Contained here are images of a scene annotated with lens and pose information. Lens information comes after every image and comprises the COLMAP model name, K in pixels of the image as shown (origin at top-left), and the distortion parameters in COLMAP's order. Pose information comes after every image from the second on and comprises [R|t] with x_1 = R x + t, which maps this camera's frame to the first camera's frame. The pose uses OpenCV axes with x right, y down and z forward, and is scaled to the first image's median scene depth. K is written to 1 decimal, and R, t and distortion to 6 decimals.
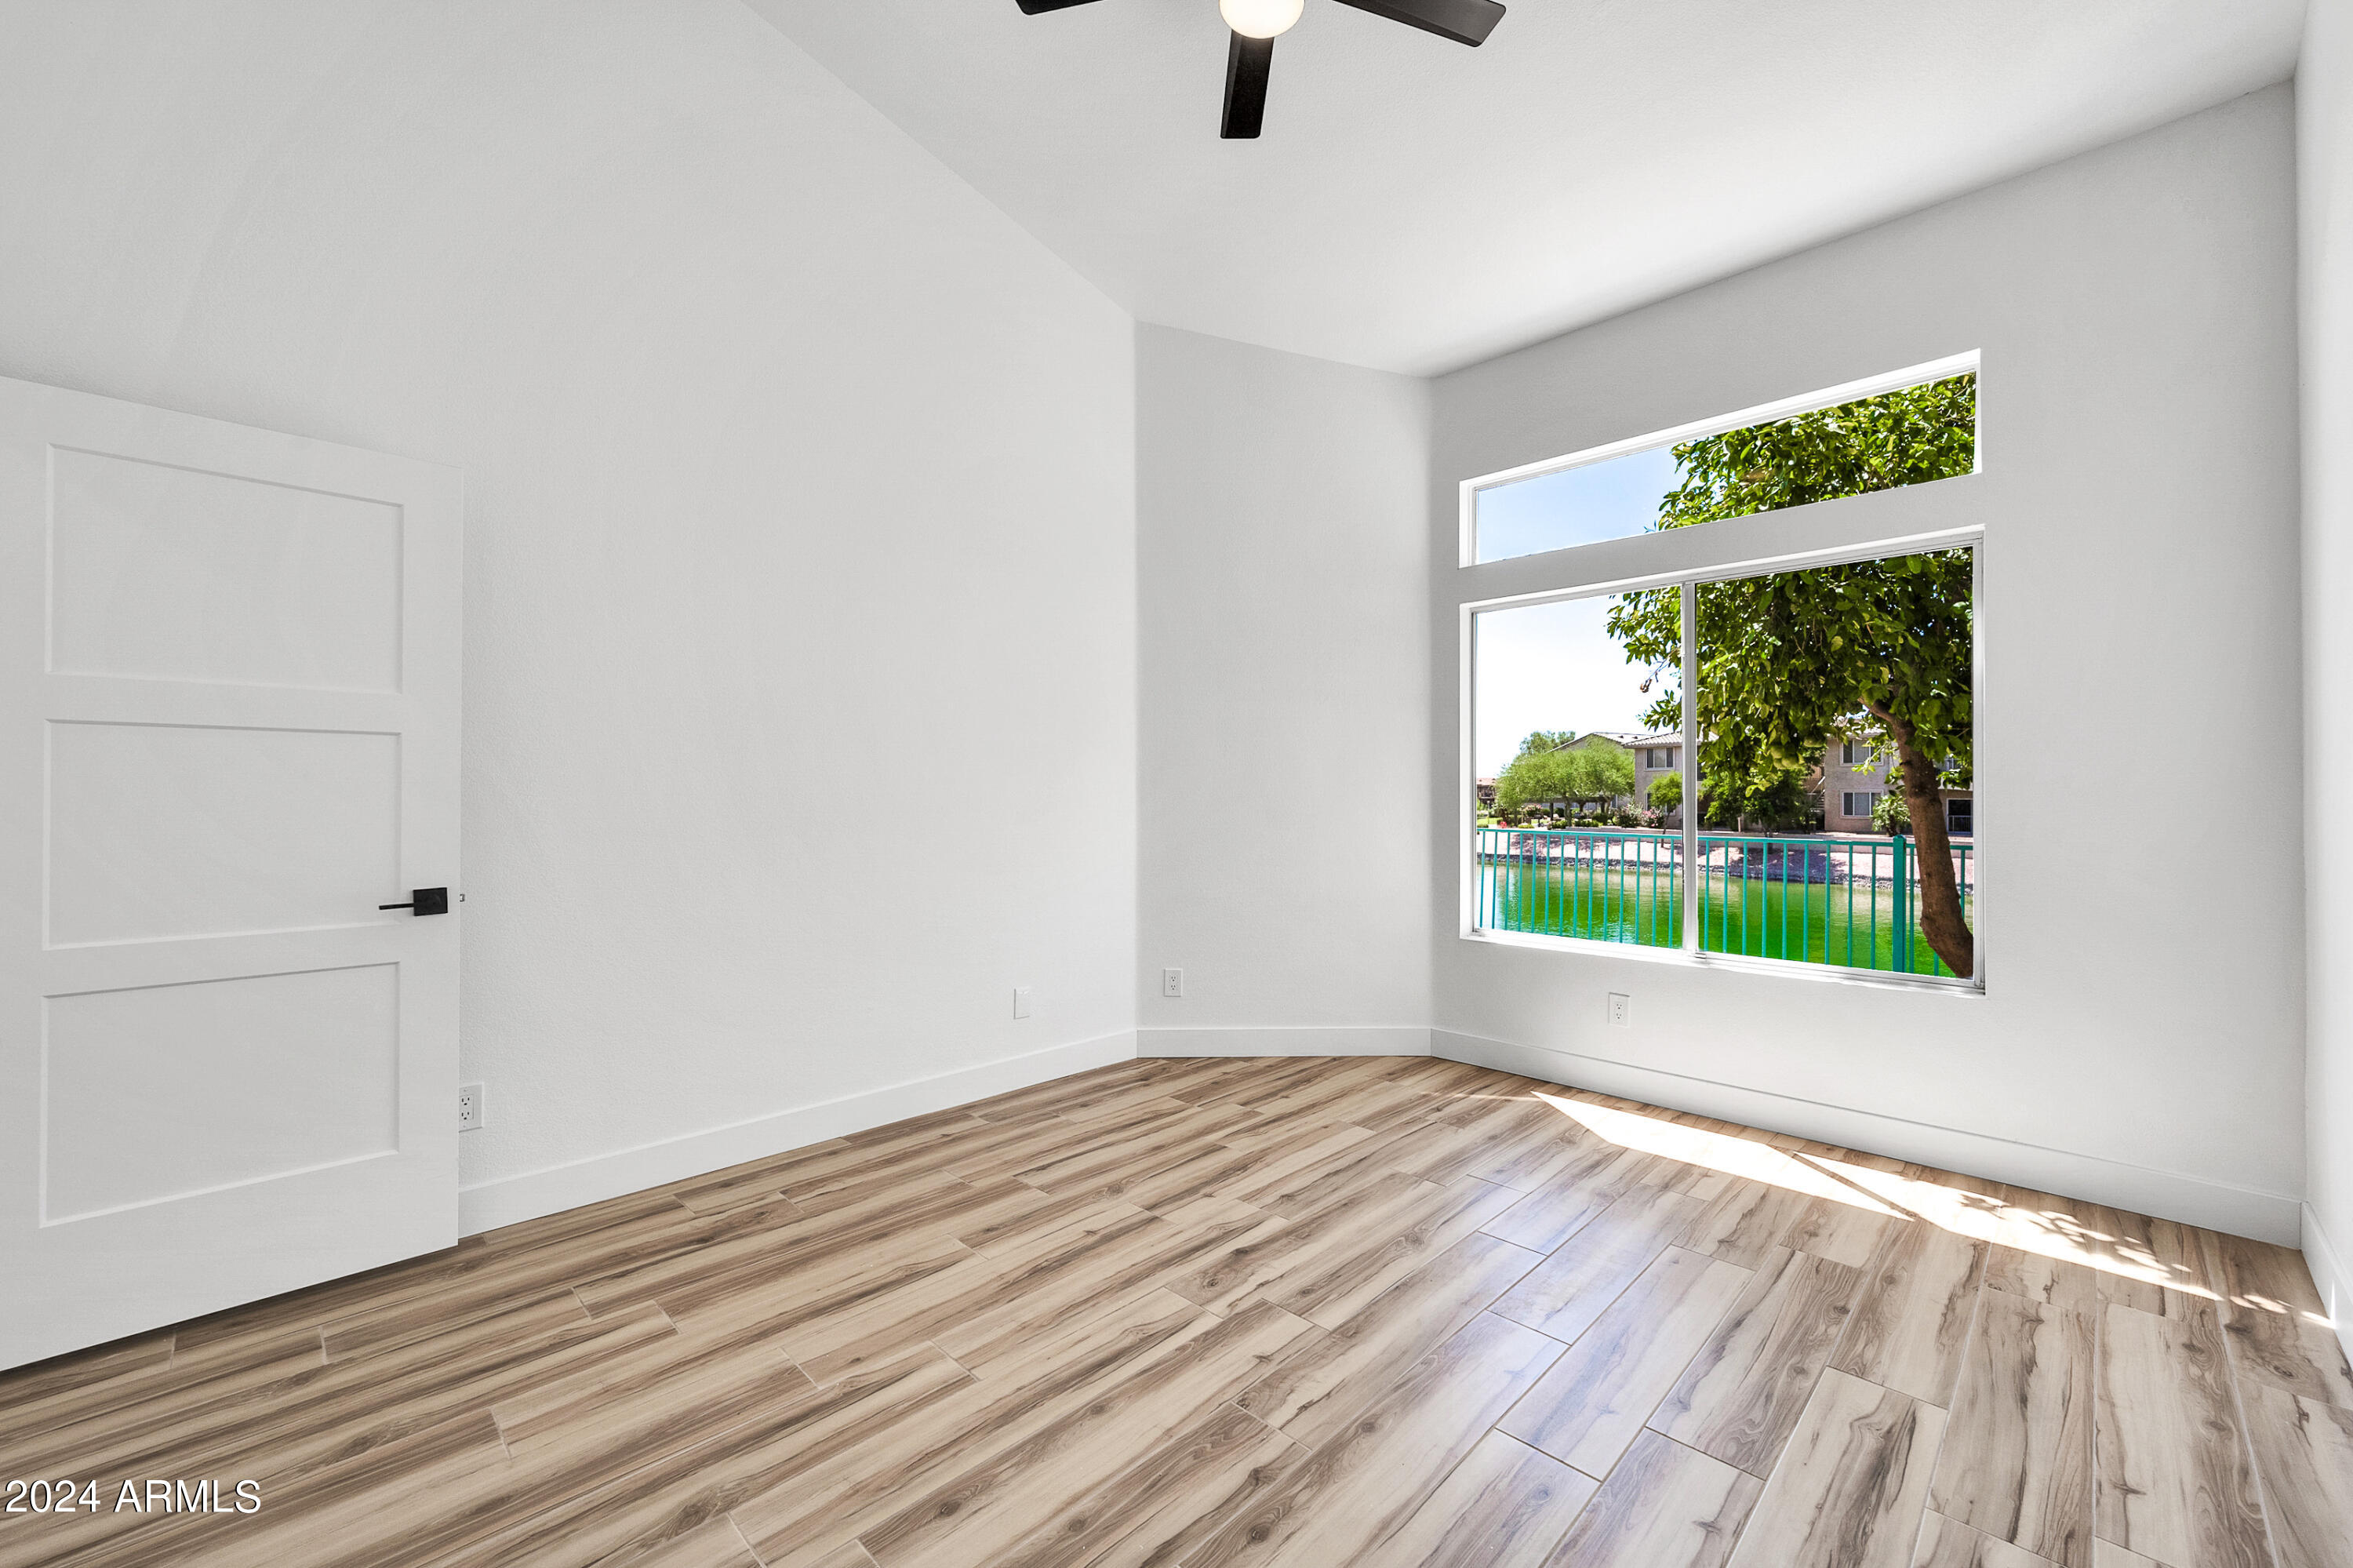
lens RADIAL K [[947.5, 0, 1193.4], [0, 947.5, 791.8], [0, 0, 1]] dist [0.002012, 0.000446]
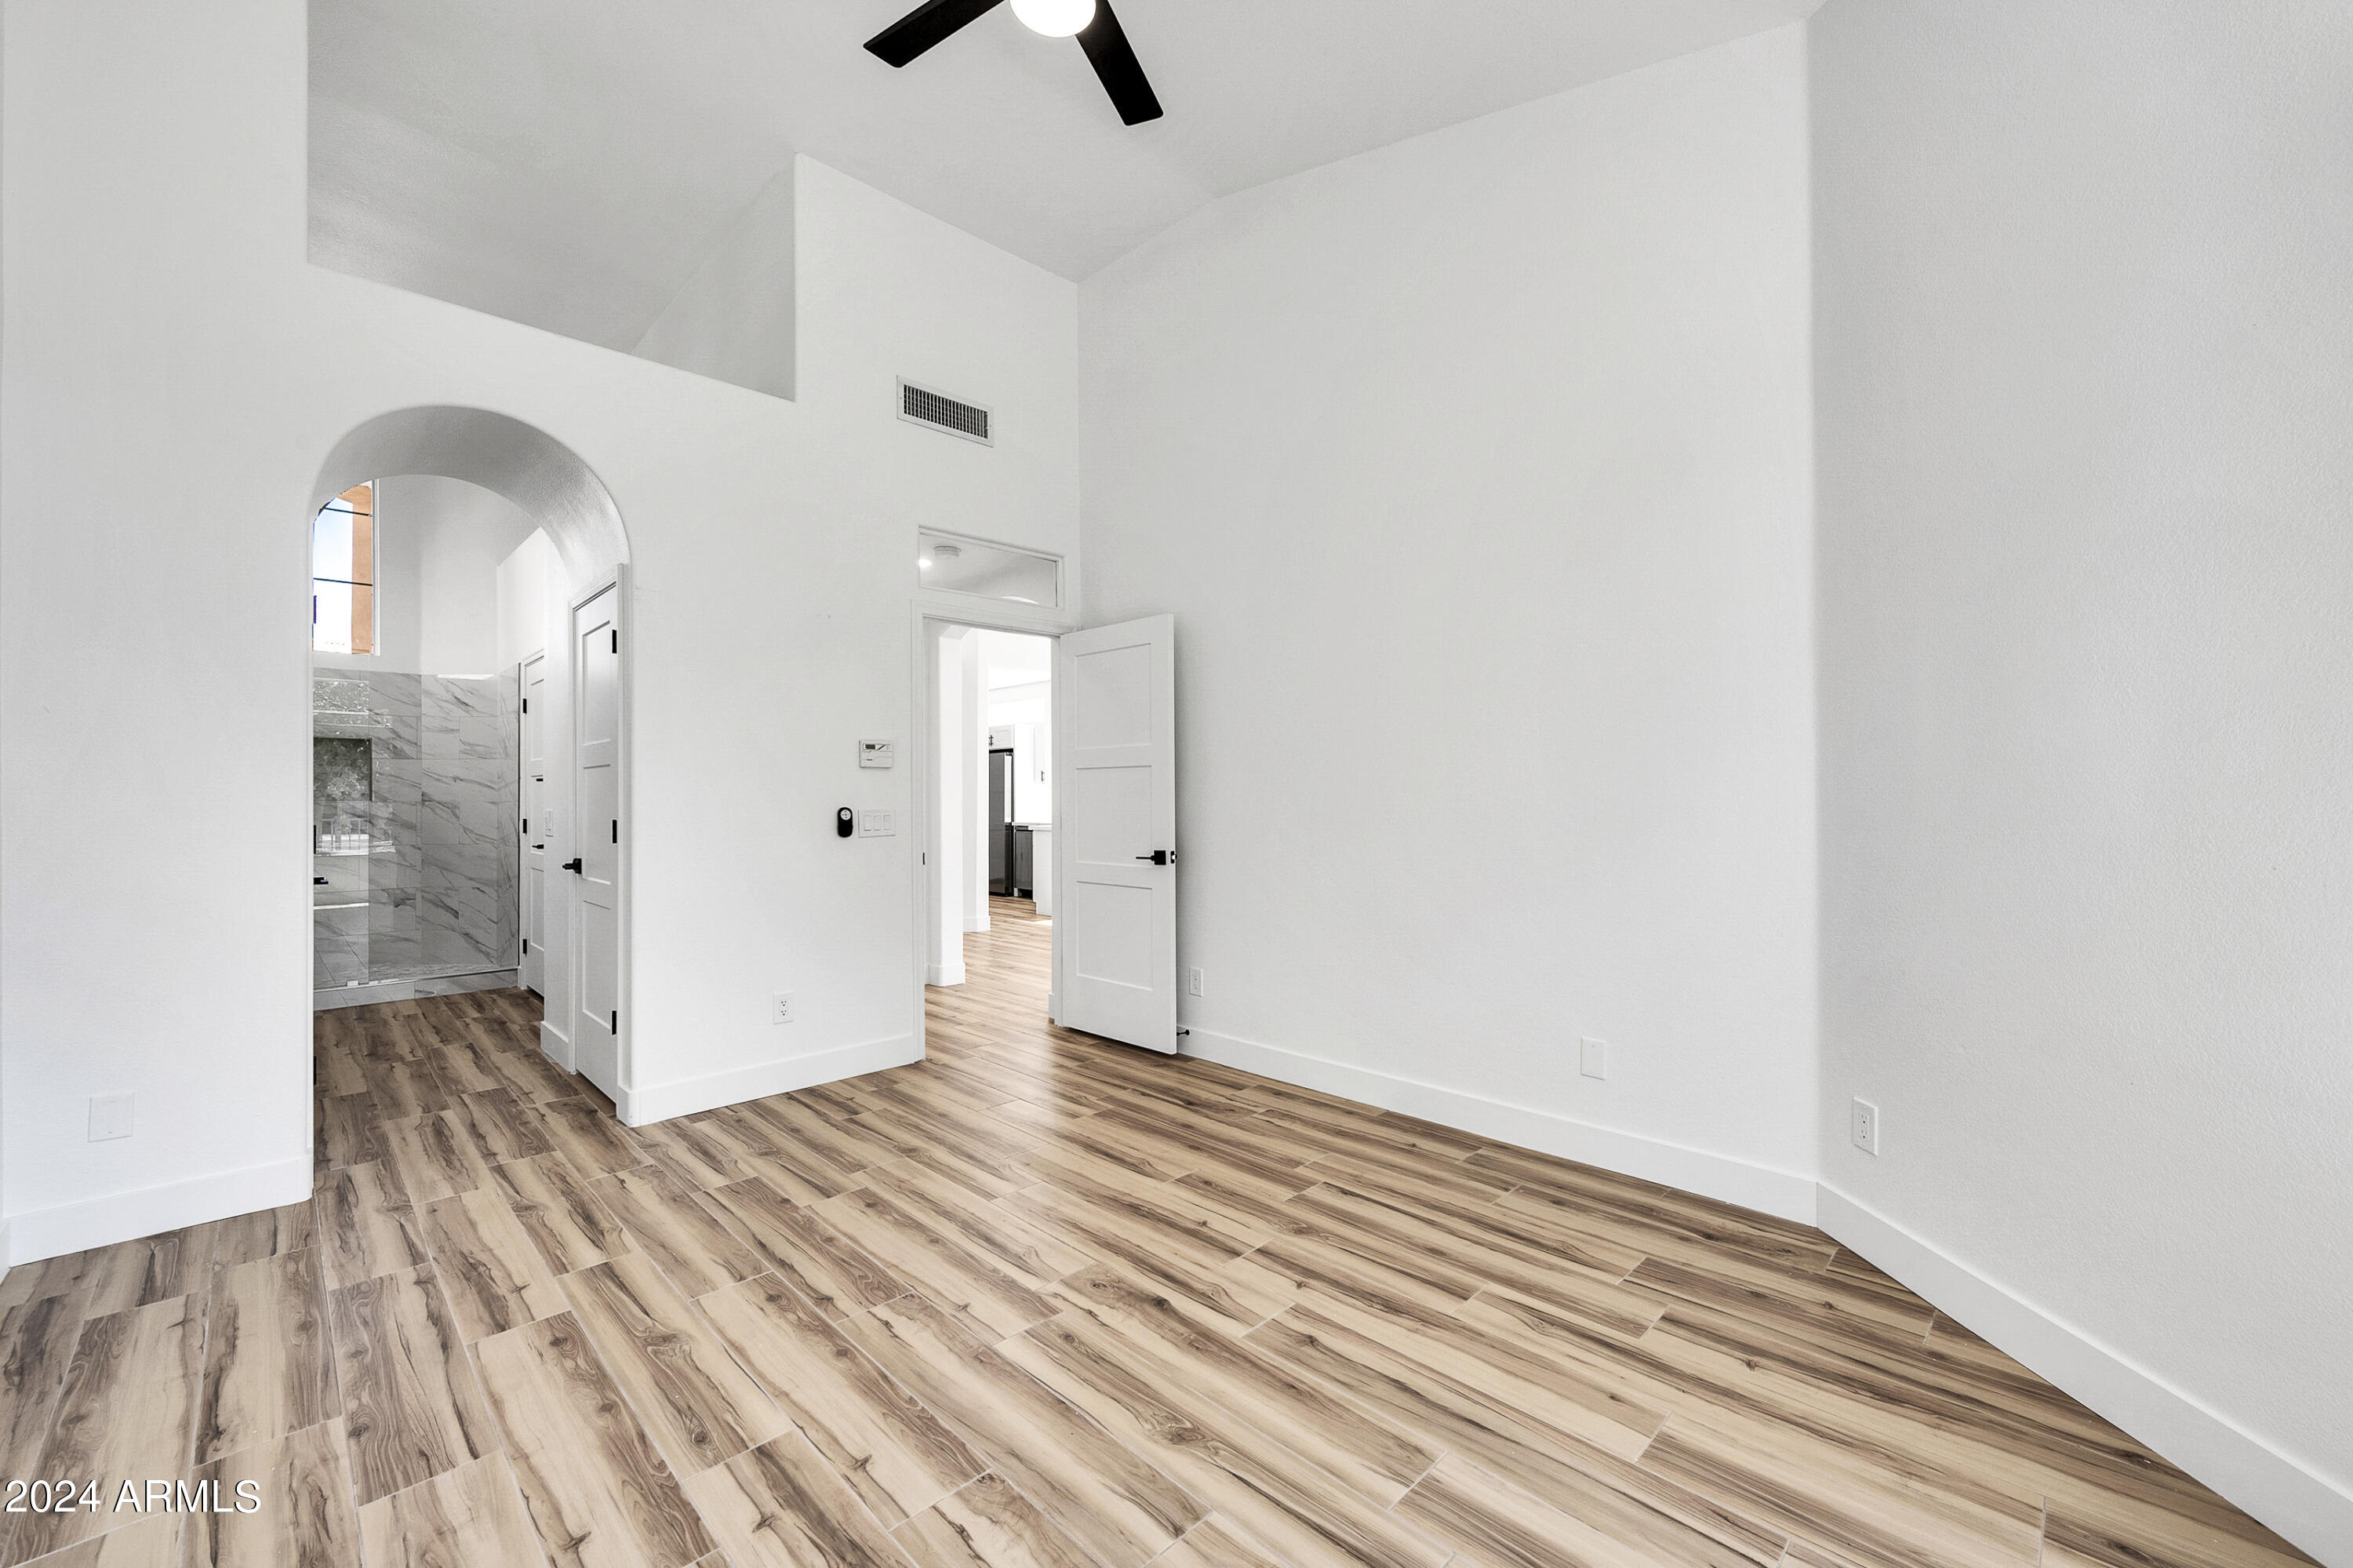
lens RADIAL K [[947.5, 0, 1193.4], [0, 947.5, 791.8], [0, 0, 1]] dist [0.002012, 0.000446]
pose [[-0.023343, -0.006769, -0.999705, 0.833745], [0.010180, 0.999924, -0.007008, 0.001201], [0.999676, -0.010341, -0.023273, 0.915609]]
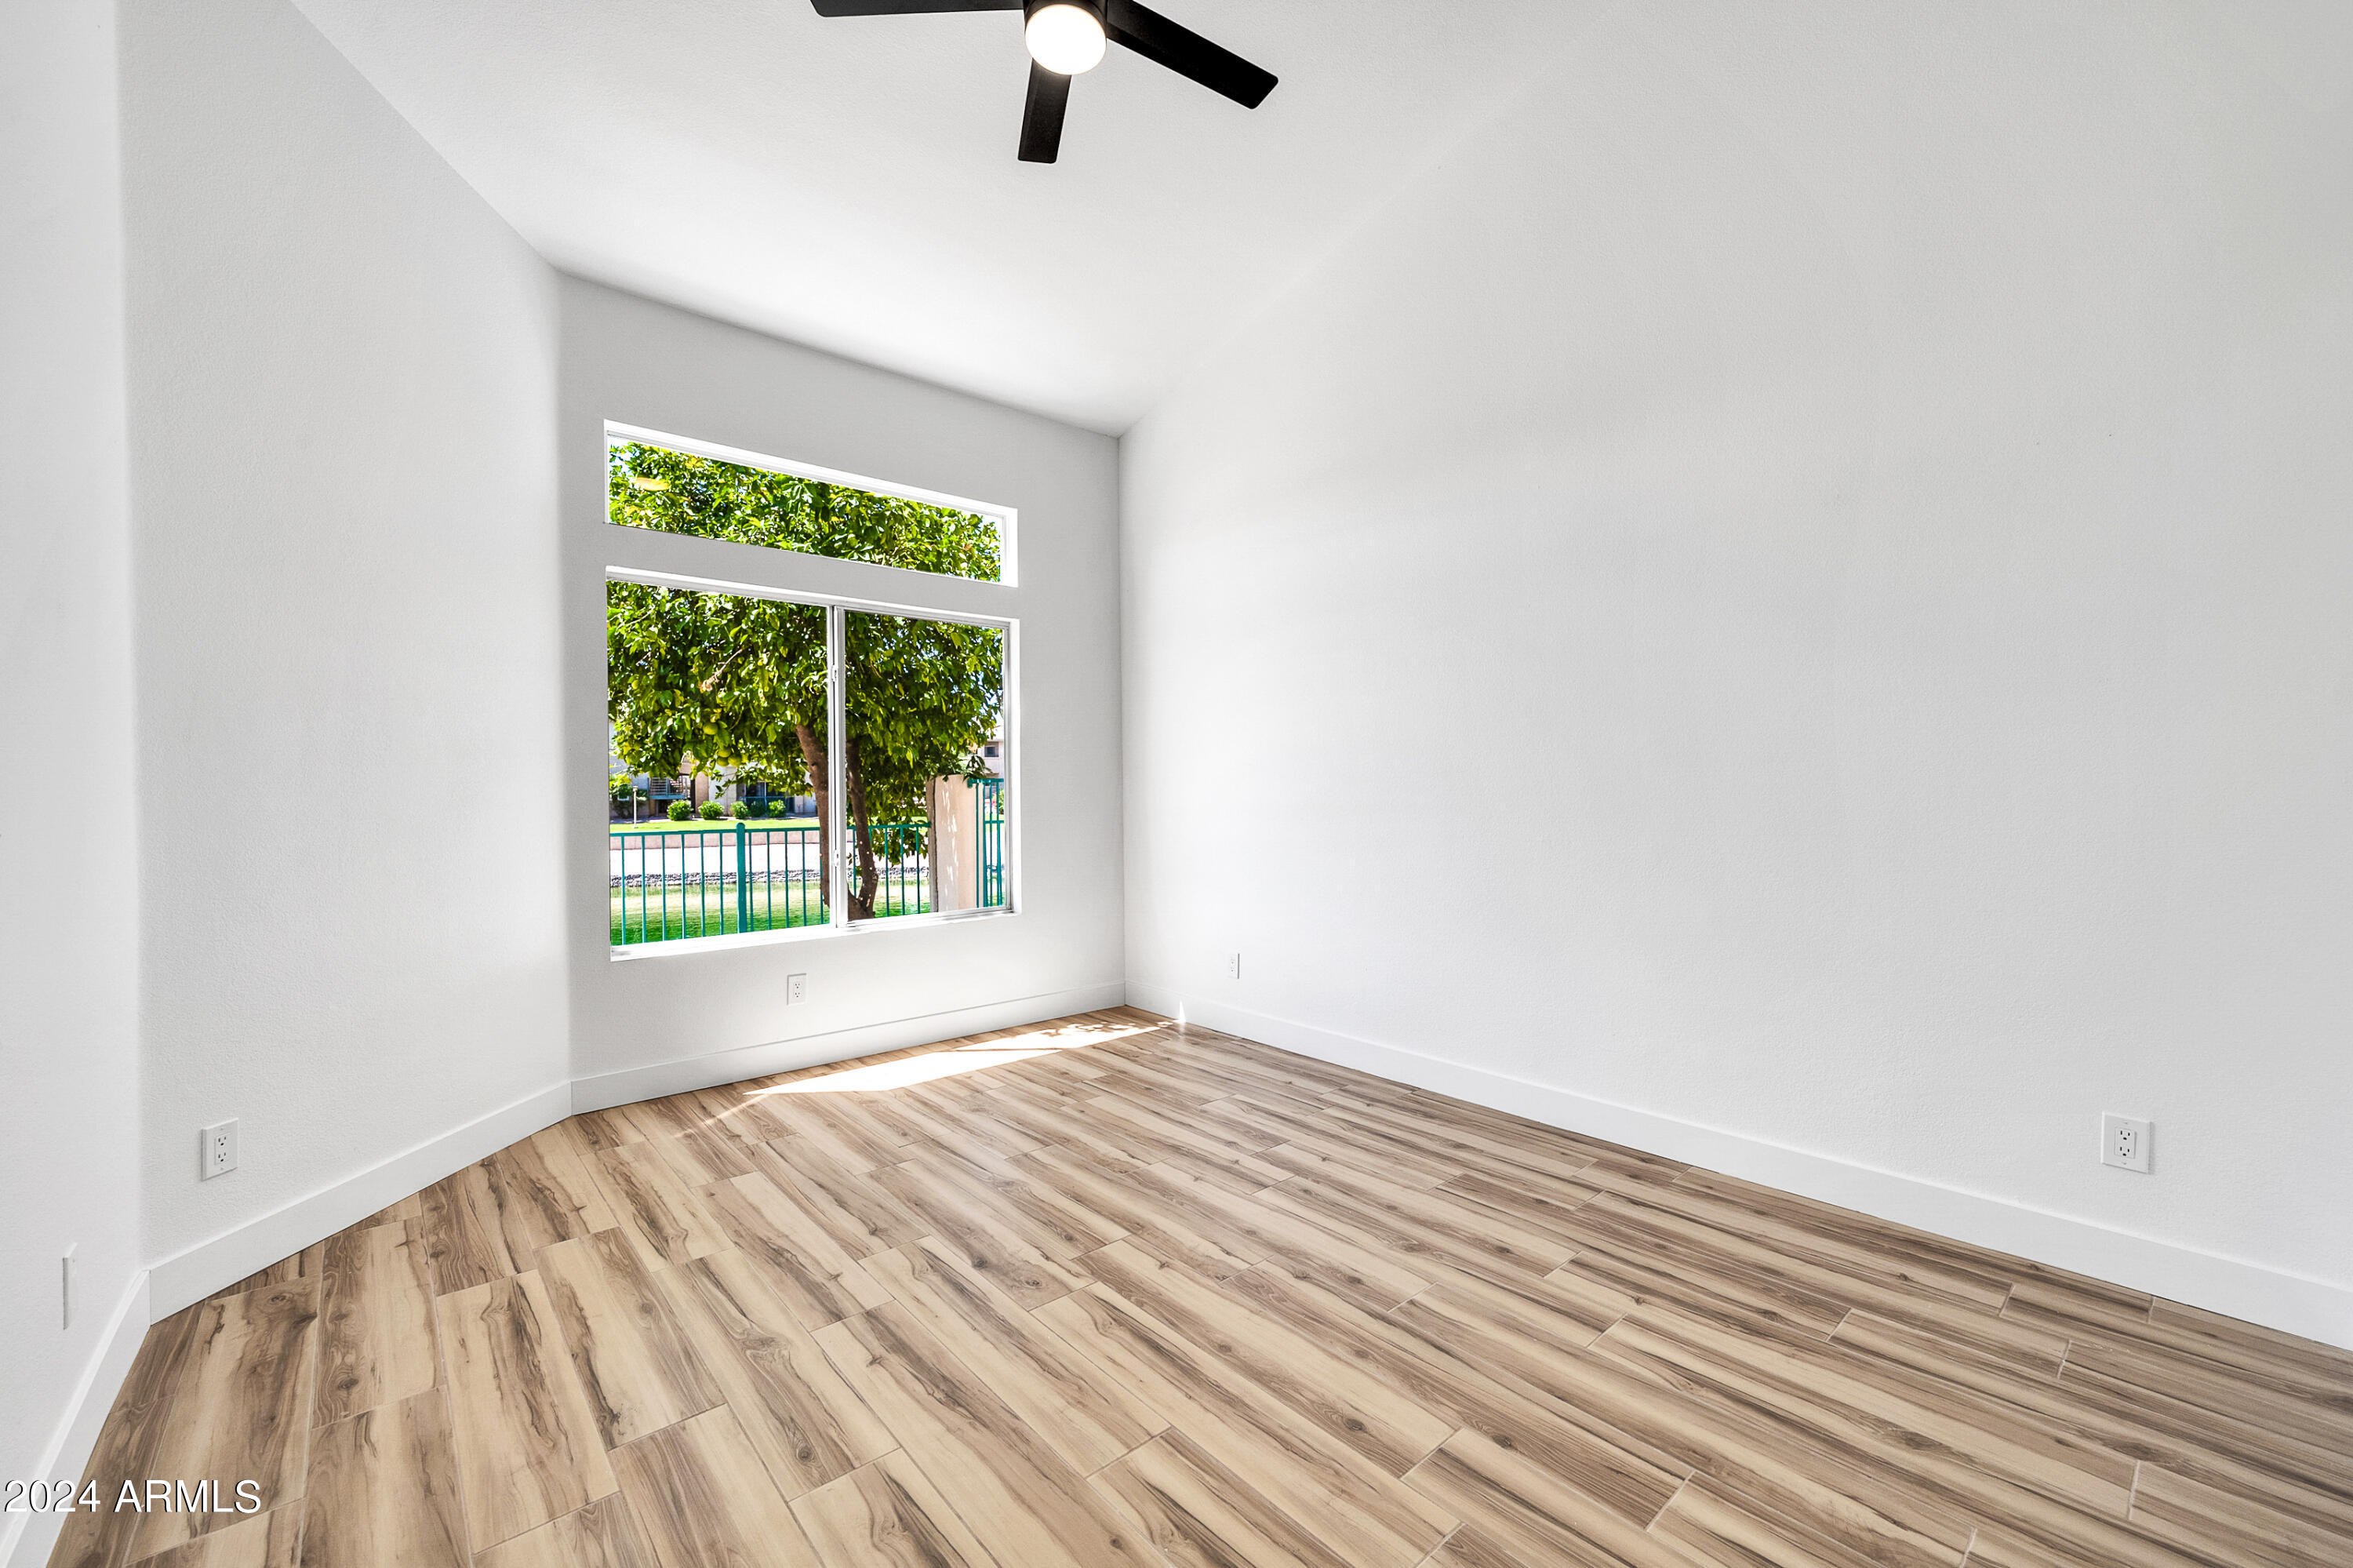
lens RADIAL K [[916.7, 0, 1205.9], [0, 916.7, 787.2], [0, 0, 1]] dist [0.001948, 0.000248]
pose [[0.064760, -0.002985, 0.997896, -0.752566], [0.003660, 0.999990, 0.002754, -0.004137], [-0.997894, 0.003474, 0.064770, 0.612094]]
